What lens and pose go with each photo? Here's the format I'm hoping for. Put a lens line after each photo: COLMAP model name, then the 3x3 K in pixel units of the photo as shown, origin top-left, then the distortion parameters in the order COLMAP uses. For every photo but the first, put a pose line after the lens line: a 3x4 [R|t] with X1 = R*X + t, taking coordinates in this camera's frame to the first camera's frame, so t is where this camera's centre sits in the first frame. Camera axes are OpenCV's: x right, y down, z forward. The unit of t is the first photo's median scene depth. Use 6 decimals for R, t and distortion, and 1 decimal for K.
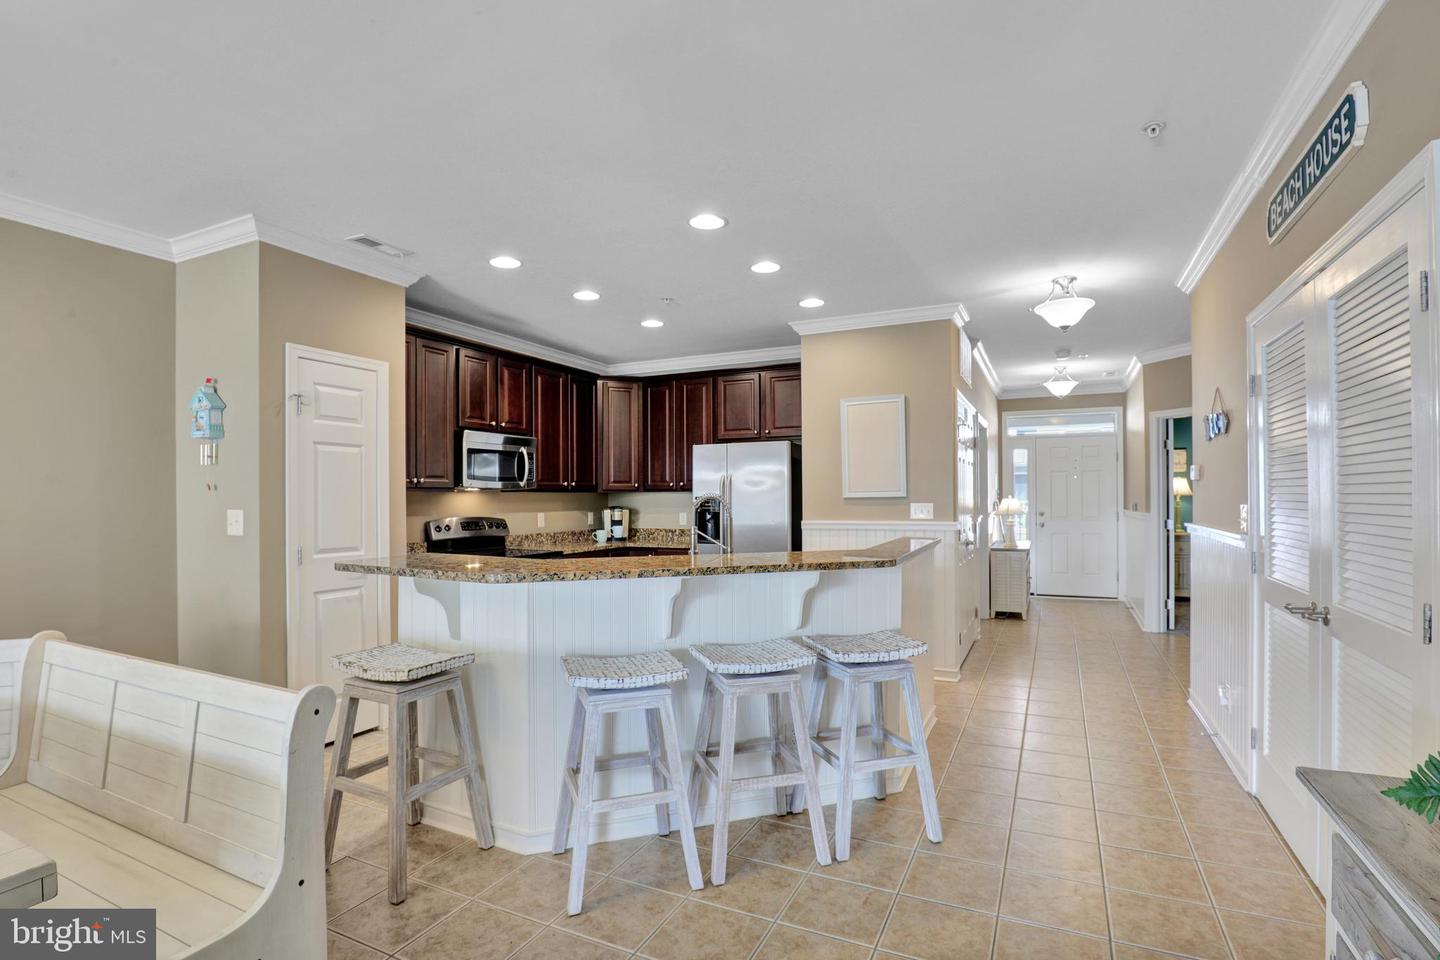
lens RADIAL K [[639.9, 0, 719.5], [0, 639.9, 492.6], [0, 0, 1]] dist [-0.029694, 0.000079]
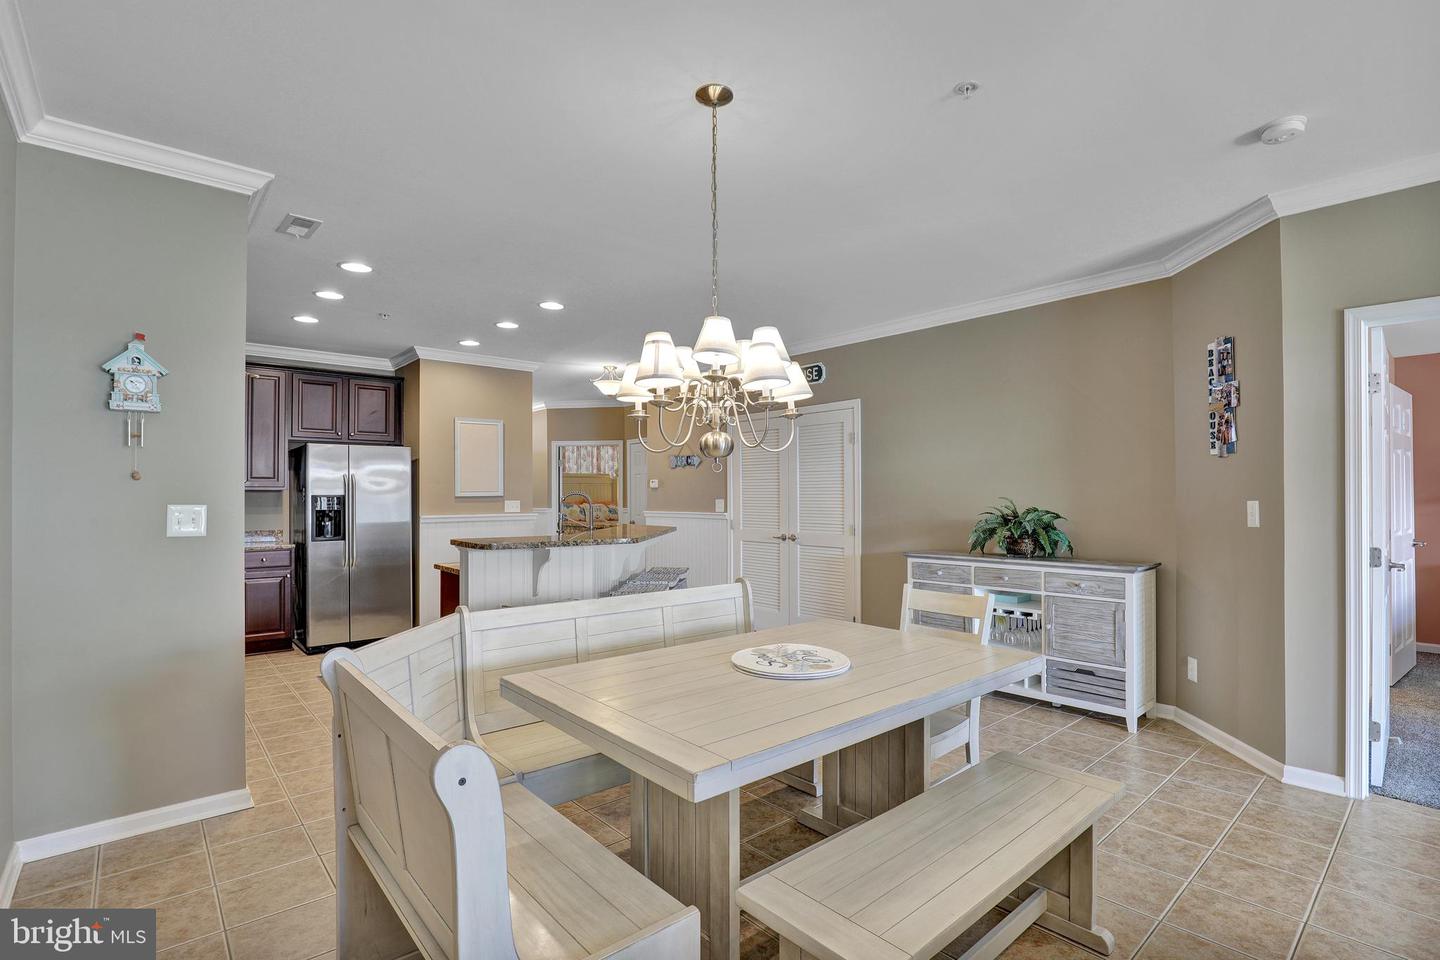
lens RADIAL K [[669.8, 0, 725.0], [0, 669.8, 485.6], [0, 0, 1]] dist [-0.028320, 0.000767]
pose [[0.355366, 0.019766, 0.934518, -0.804374], [-0.004339, 0.999801, -0.019496, 0.009596], [-0.934717, 0.002873, 0.355381, 0.030094]]
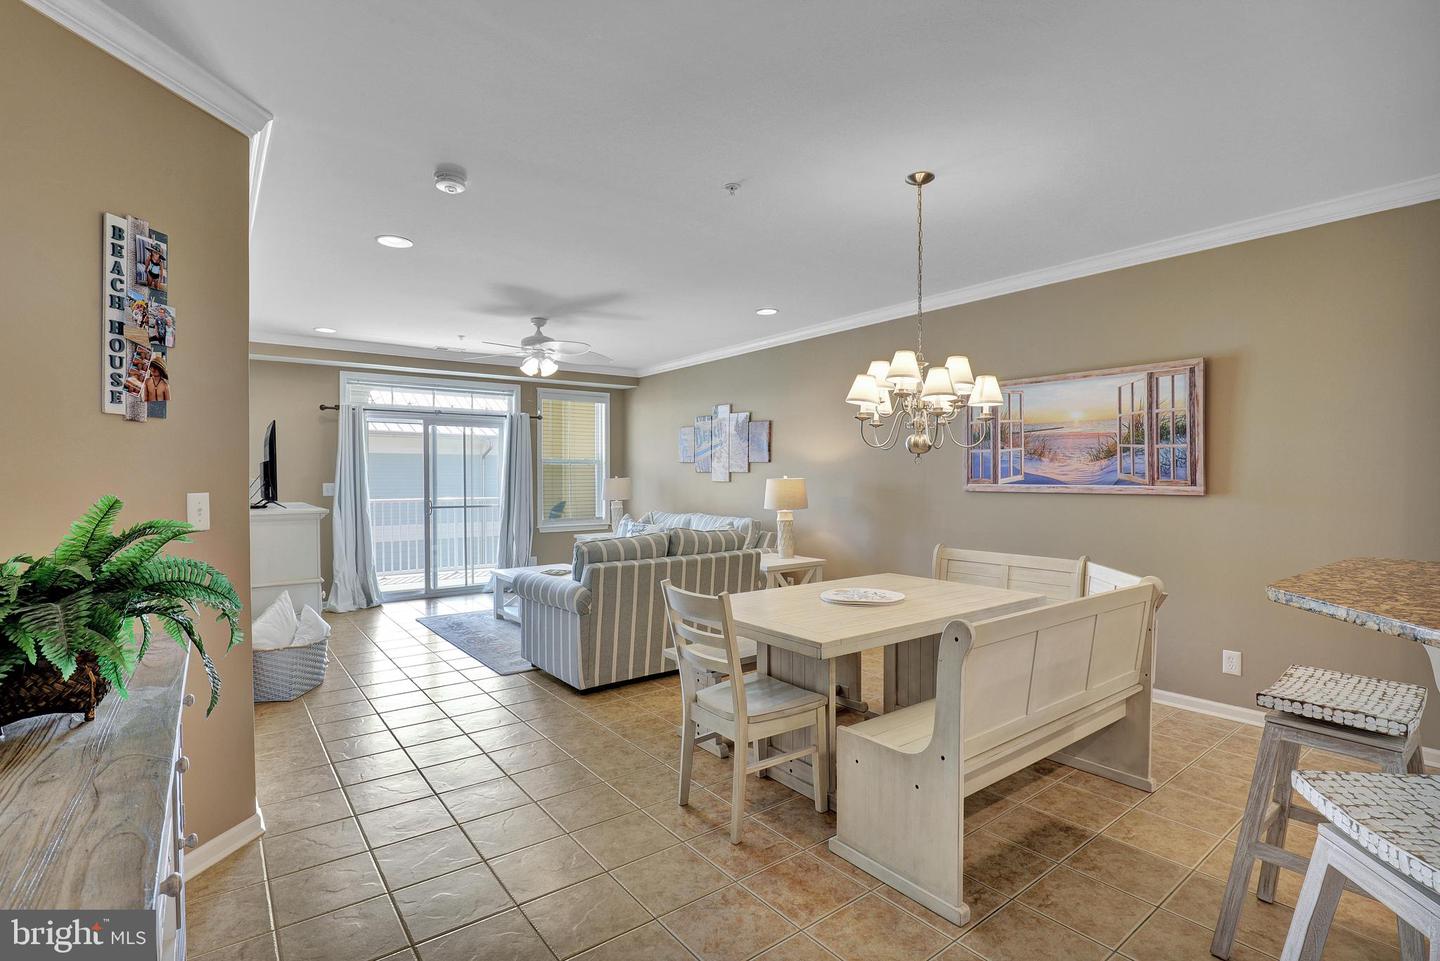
lens RADIAL K [[676.7, 0, 726.4], [0, 676.7, 485.3], [0, 0, 1]] dist [-0.029886, 0.000178]
pose [[-0.413138, 0.017956, -0.910491, 0.212659], [0.008608, 0.999838, 0.015812, 0.001017], [0.910628, -0.001305, -0.413226, 0.283508]]
